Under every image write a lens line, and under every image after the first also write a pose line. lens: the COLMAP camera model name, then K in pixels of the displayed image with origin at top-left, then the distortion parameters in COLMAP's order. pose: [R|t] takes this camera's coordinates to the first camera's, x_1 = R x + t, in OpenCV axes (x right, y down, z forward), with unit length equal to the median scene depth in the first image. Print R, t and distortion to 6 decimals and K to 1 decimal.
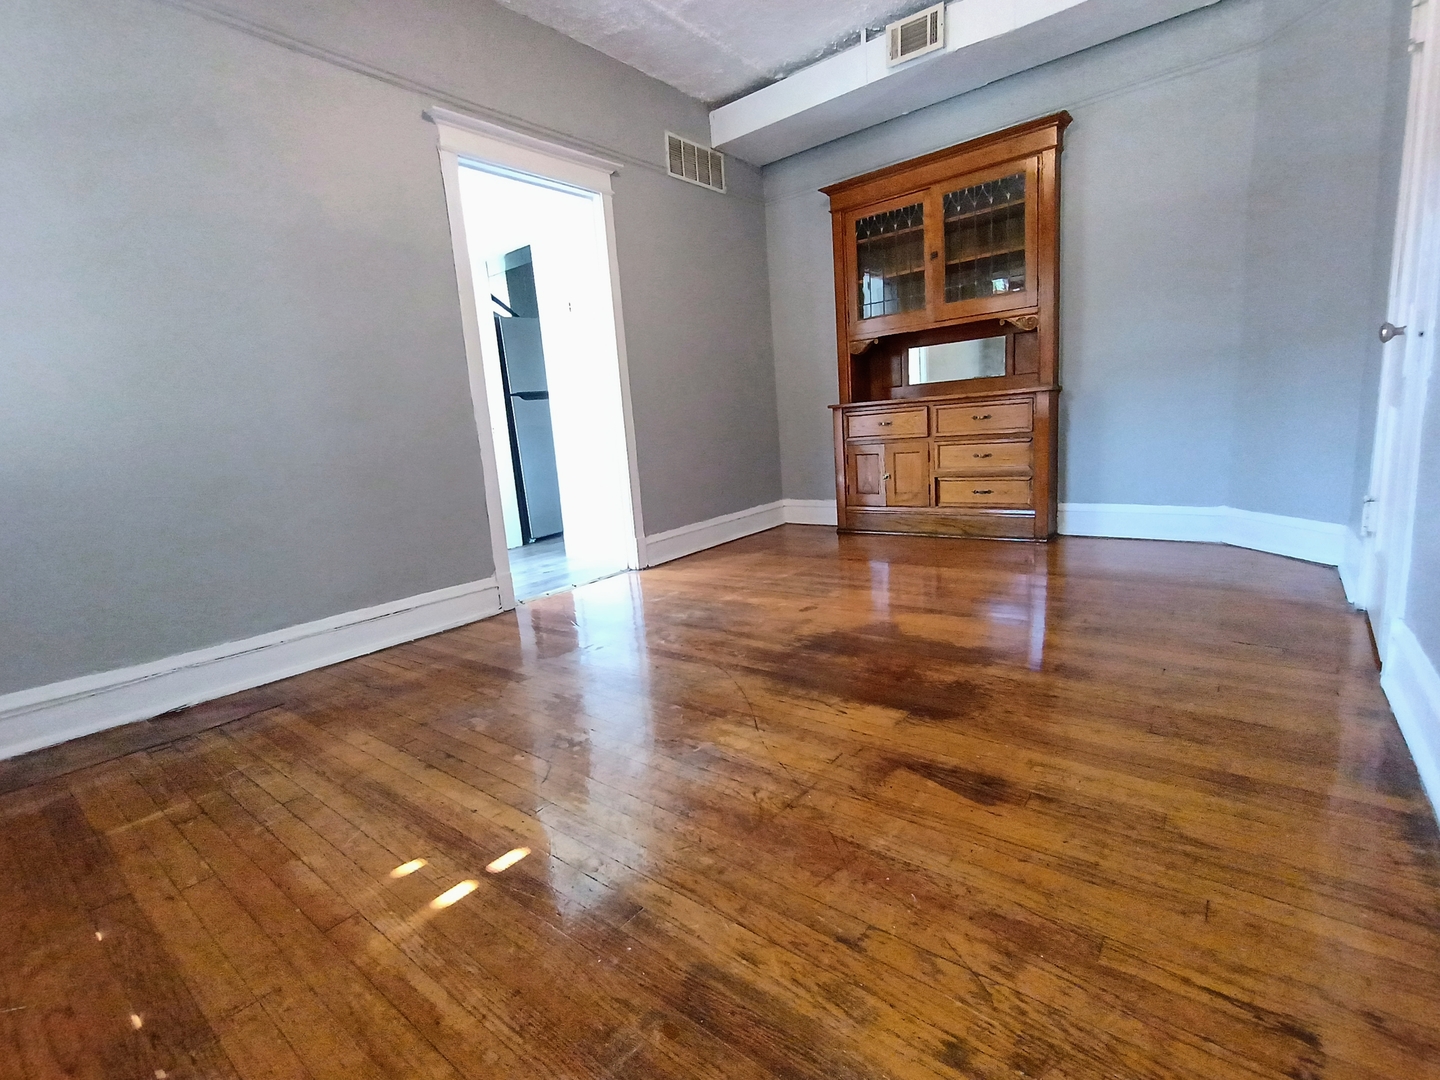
lens RADIAL K [[664.9, 0, 721.7], [0, 664.9, 539.5], [0, 0, 1]] dist [-0.003760, 0.001900]
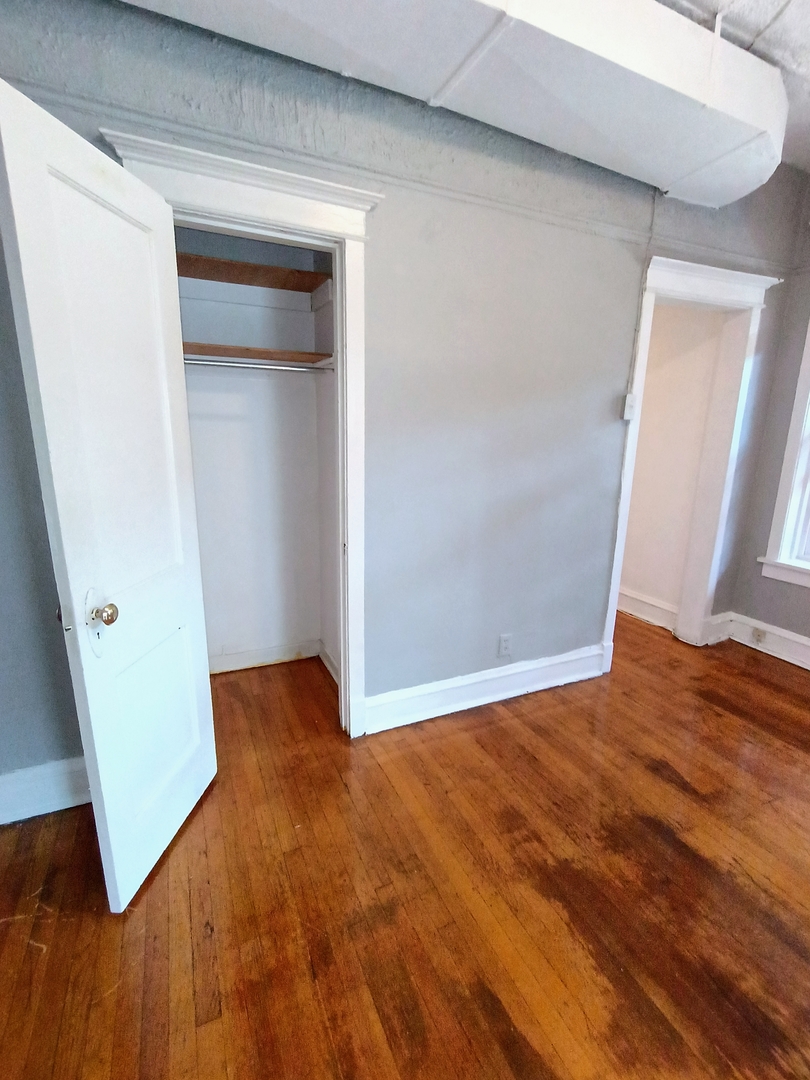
lens RADIAL K [[498.7, 0, 404.5], [0, 498.7, 543.9], [0, 0, 1]] dist [-0.003760, 0.001900]
pose [[-0.890598, -0.048629, 0.452185, 0.345888], [0.126473, 0.928567, 0.348953, -0.691525], [-0.436853, 0.367966, -0.820829, 1.842075]]
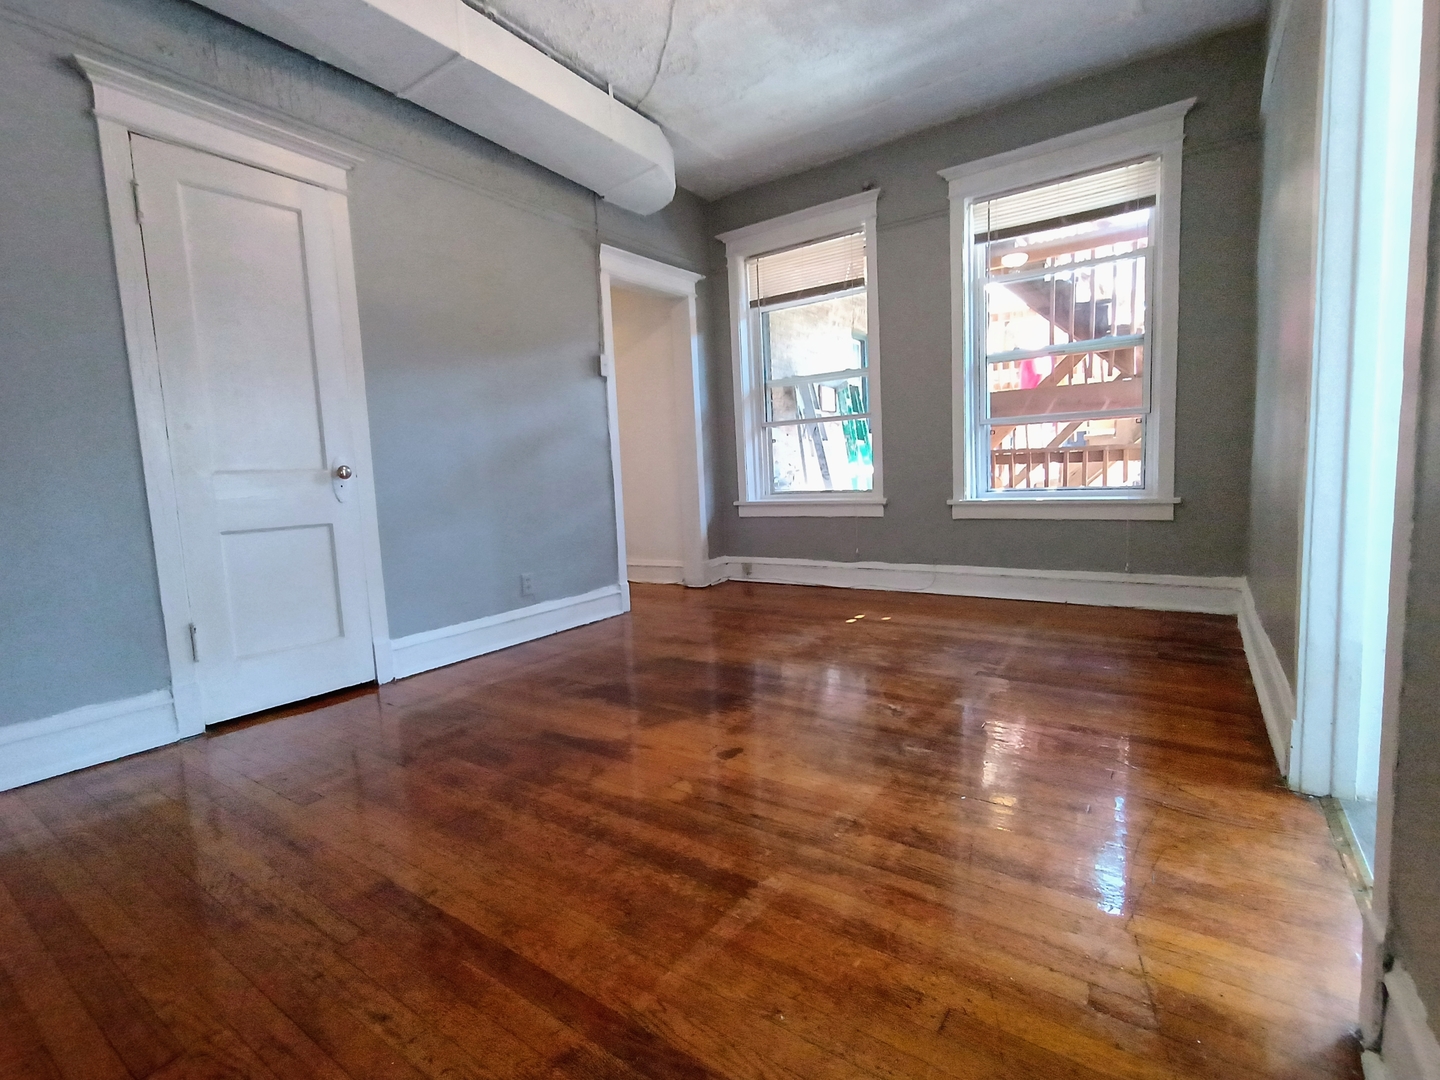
lens RADIAL K [[664.9, 0, 718.6], [0, 664.9, 537.5], [0, 0, 1]] dist [-0.003760, 0.001900]
pose [[-0.991029, 0.124998, -0.047302, 0.233602], [0.107299, 0.955150, 0.275998, -0.495494], [0.079679, 0.268447, -0.959993, 2.563971]]
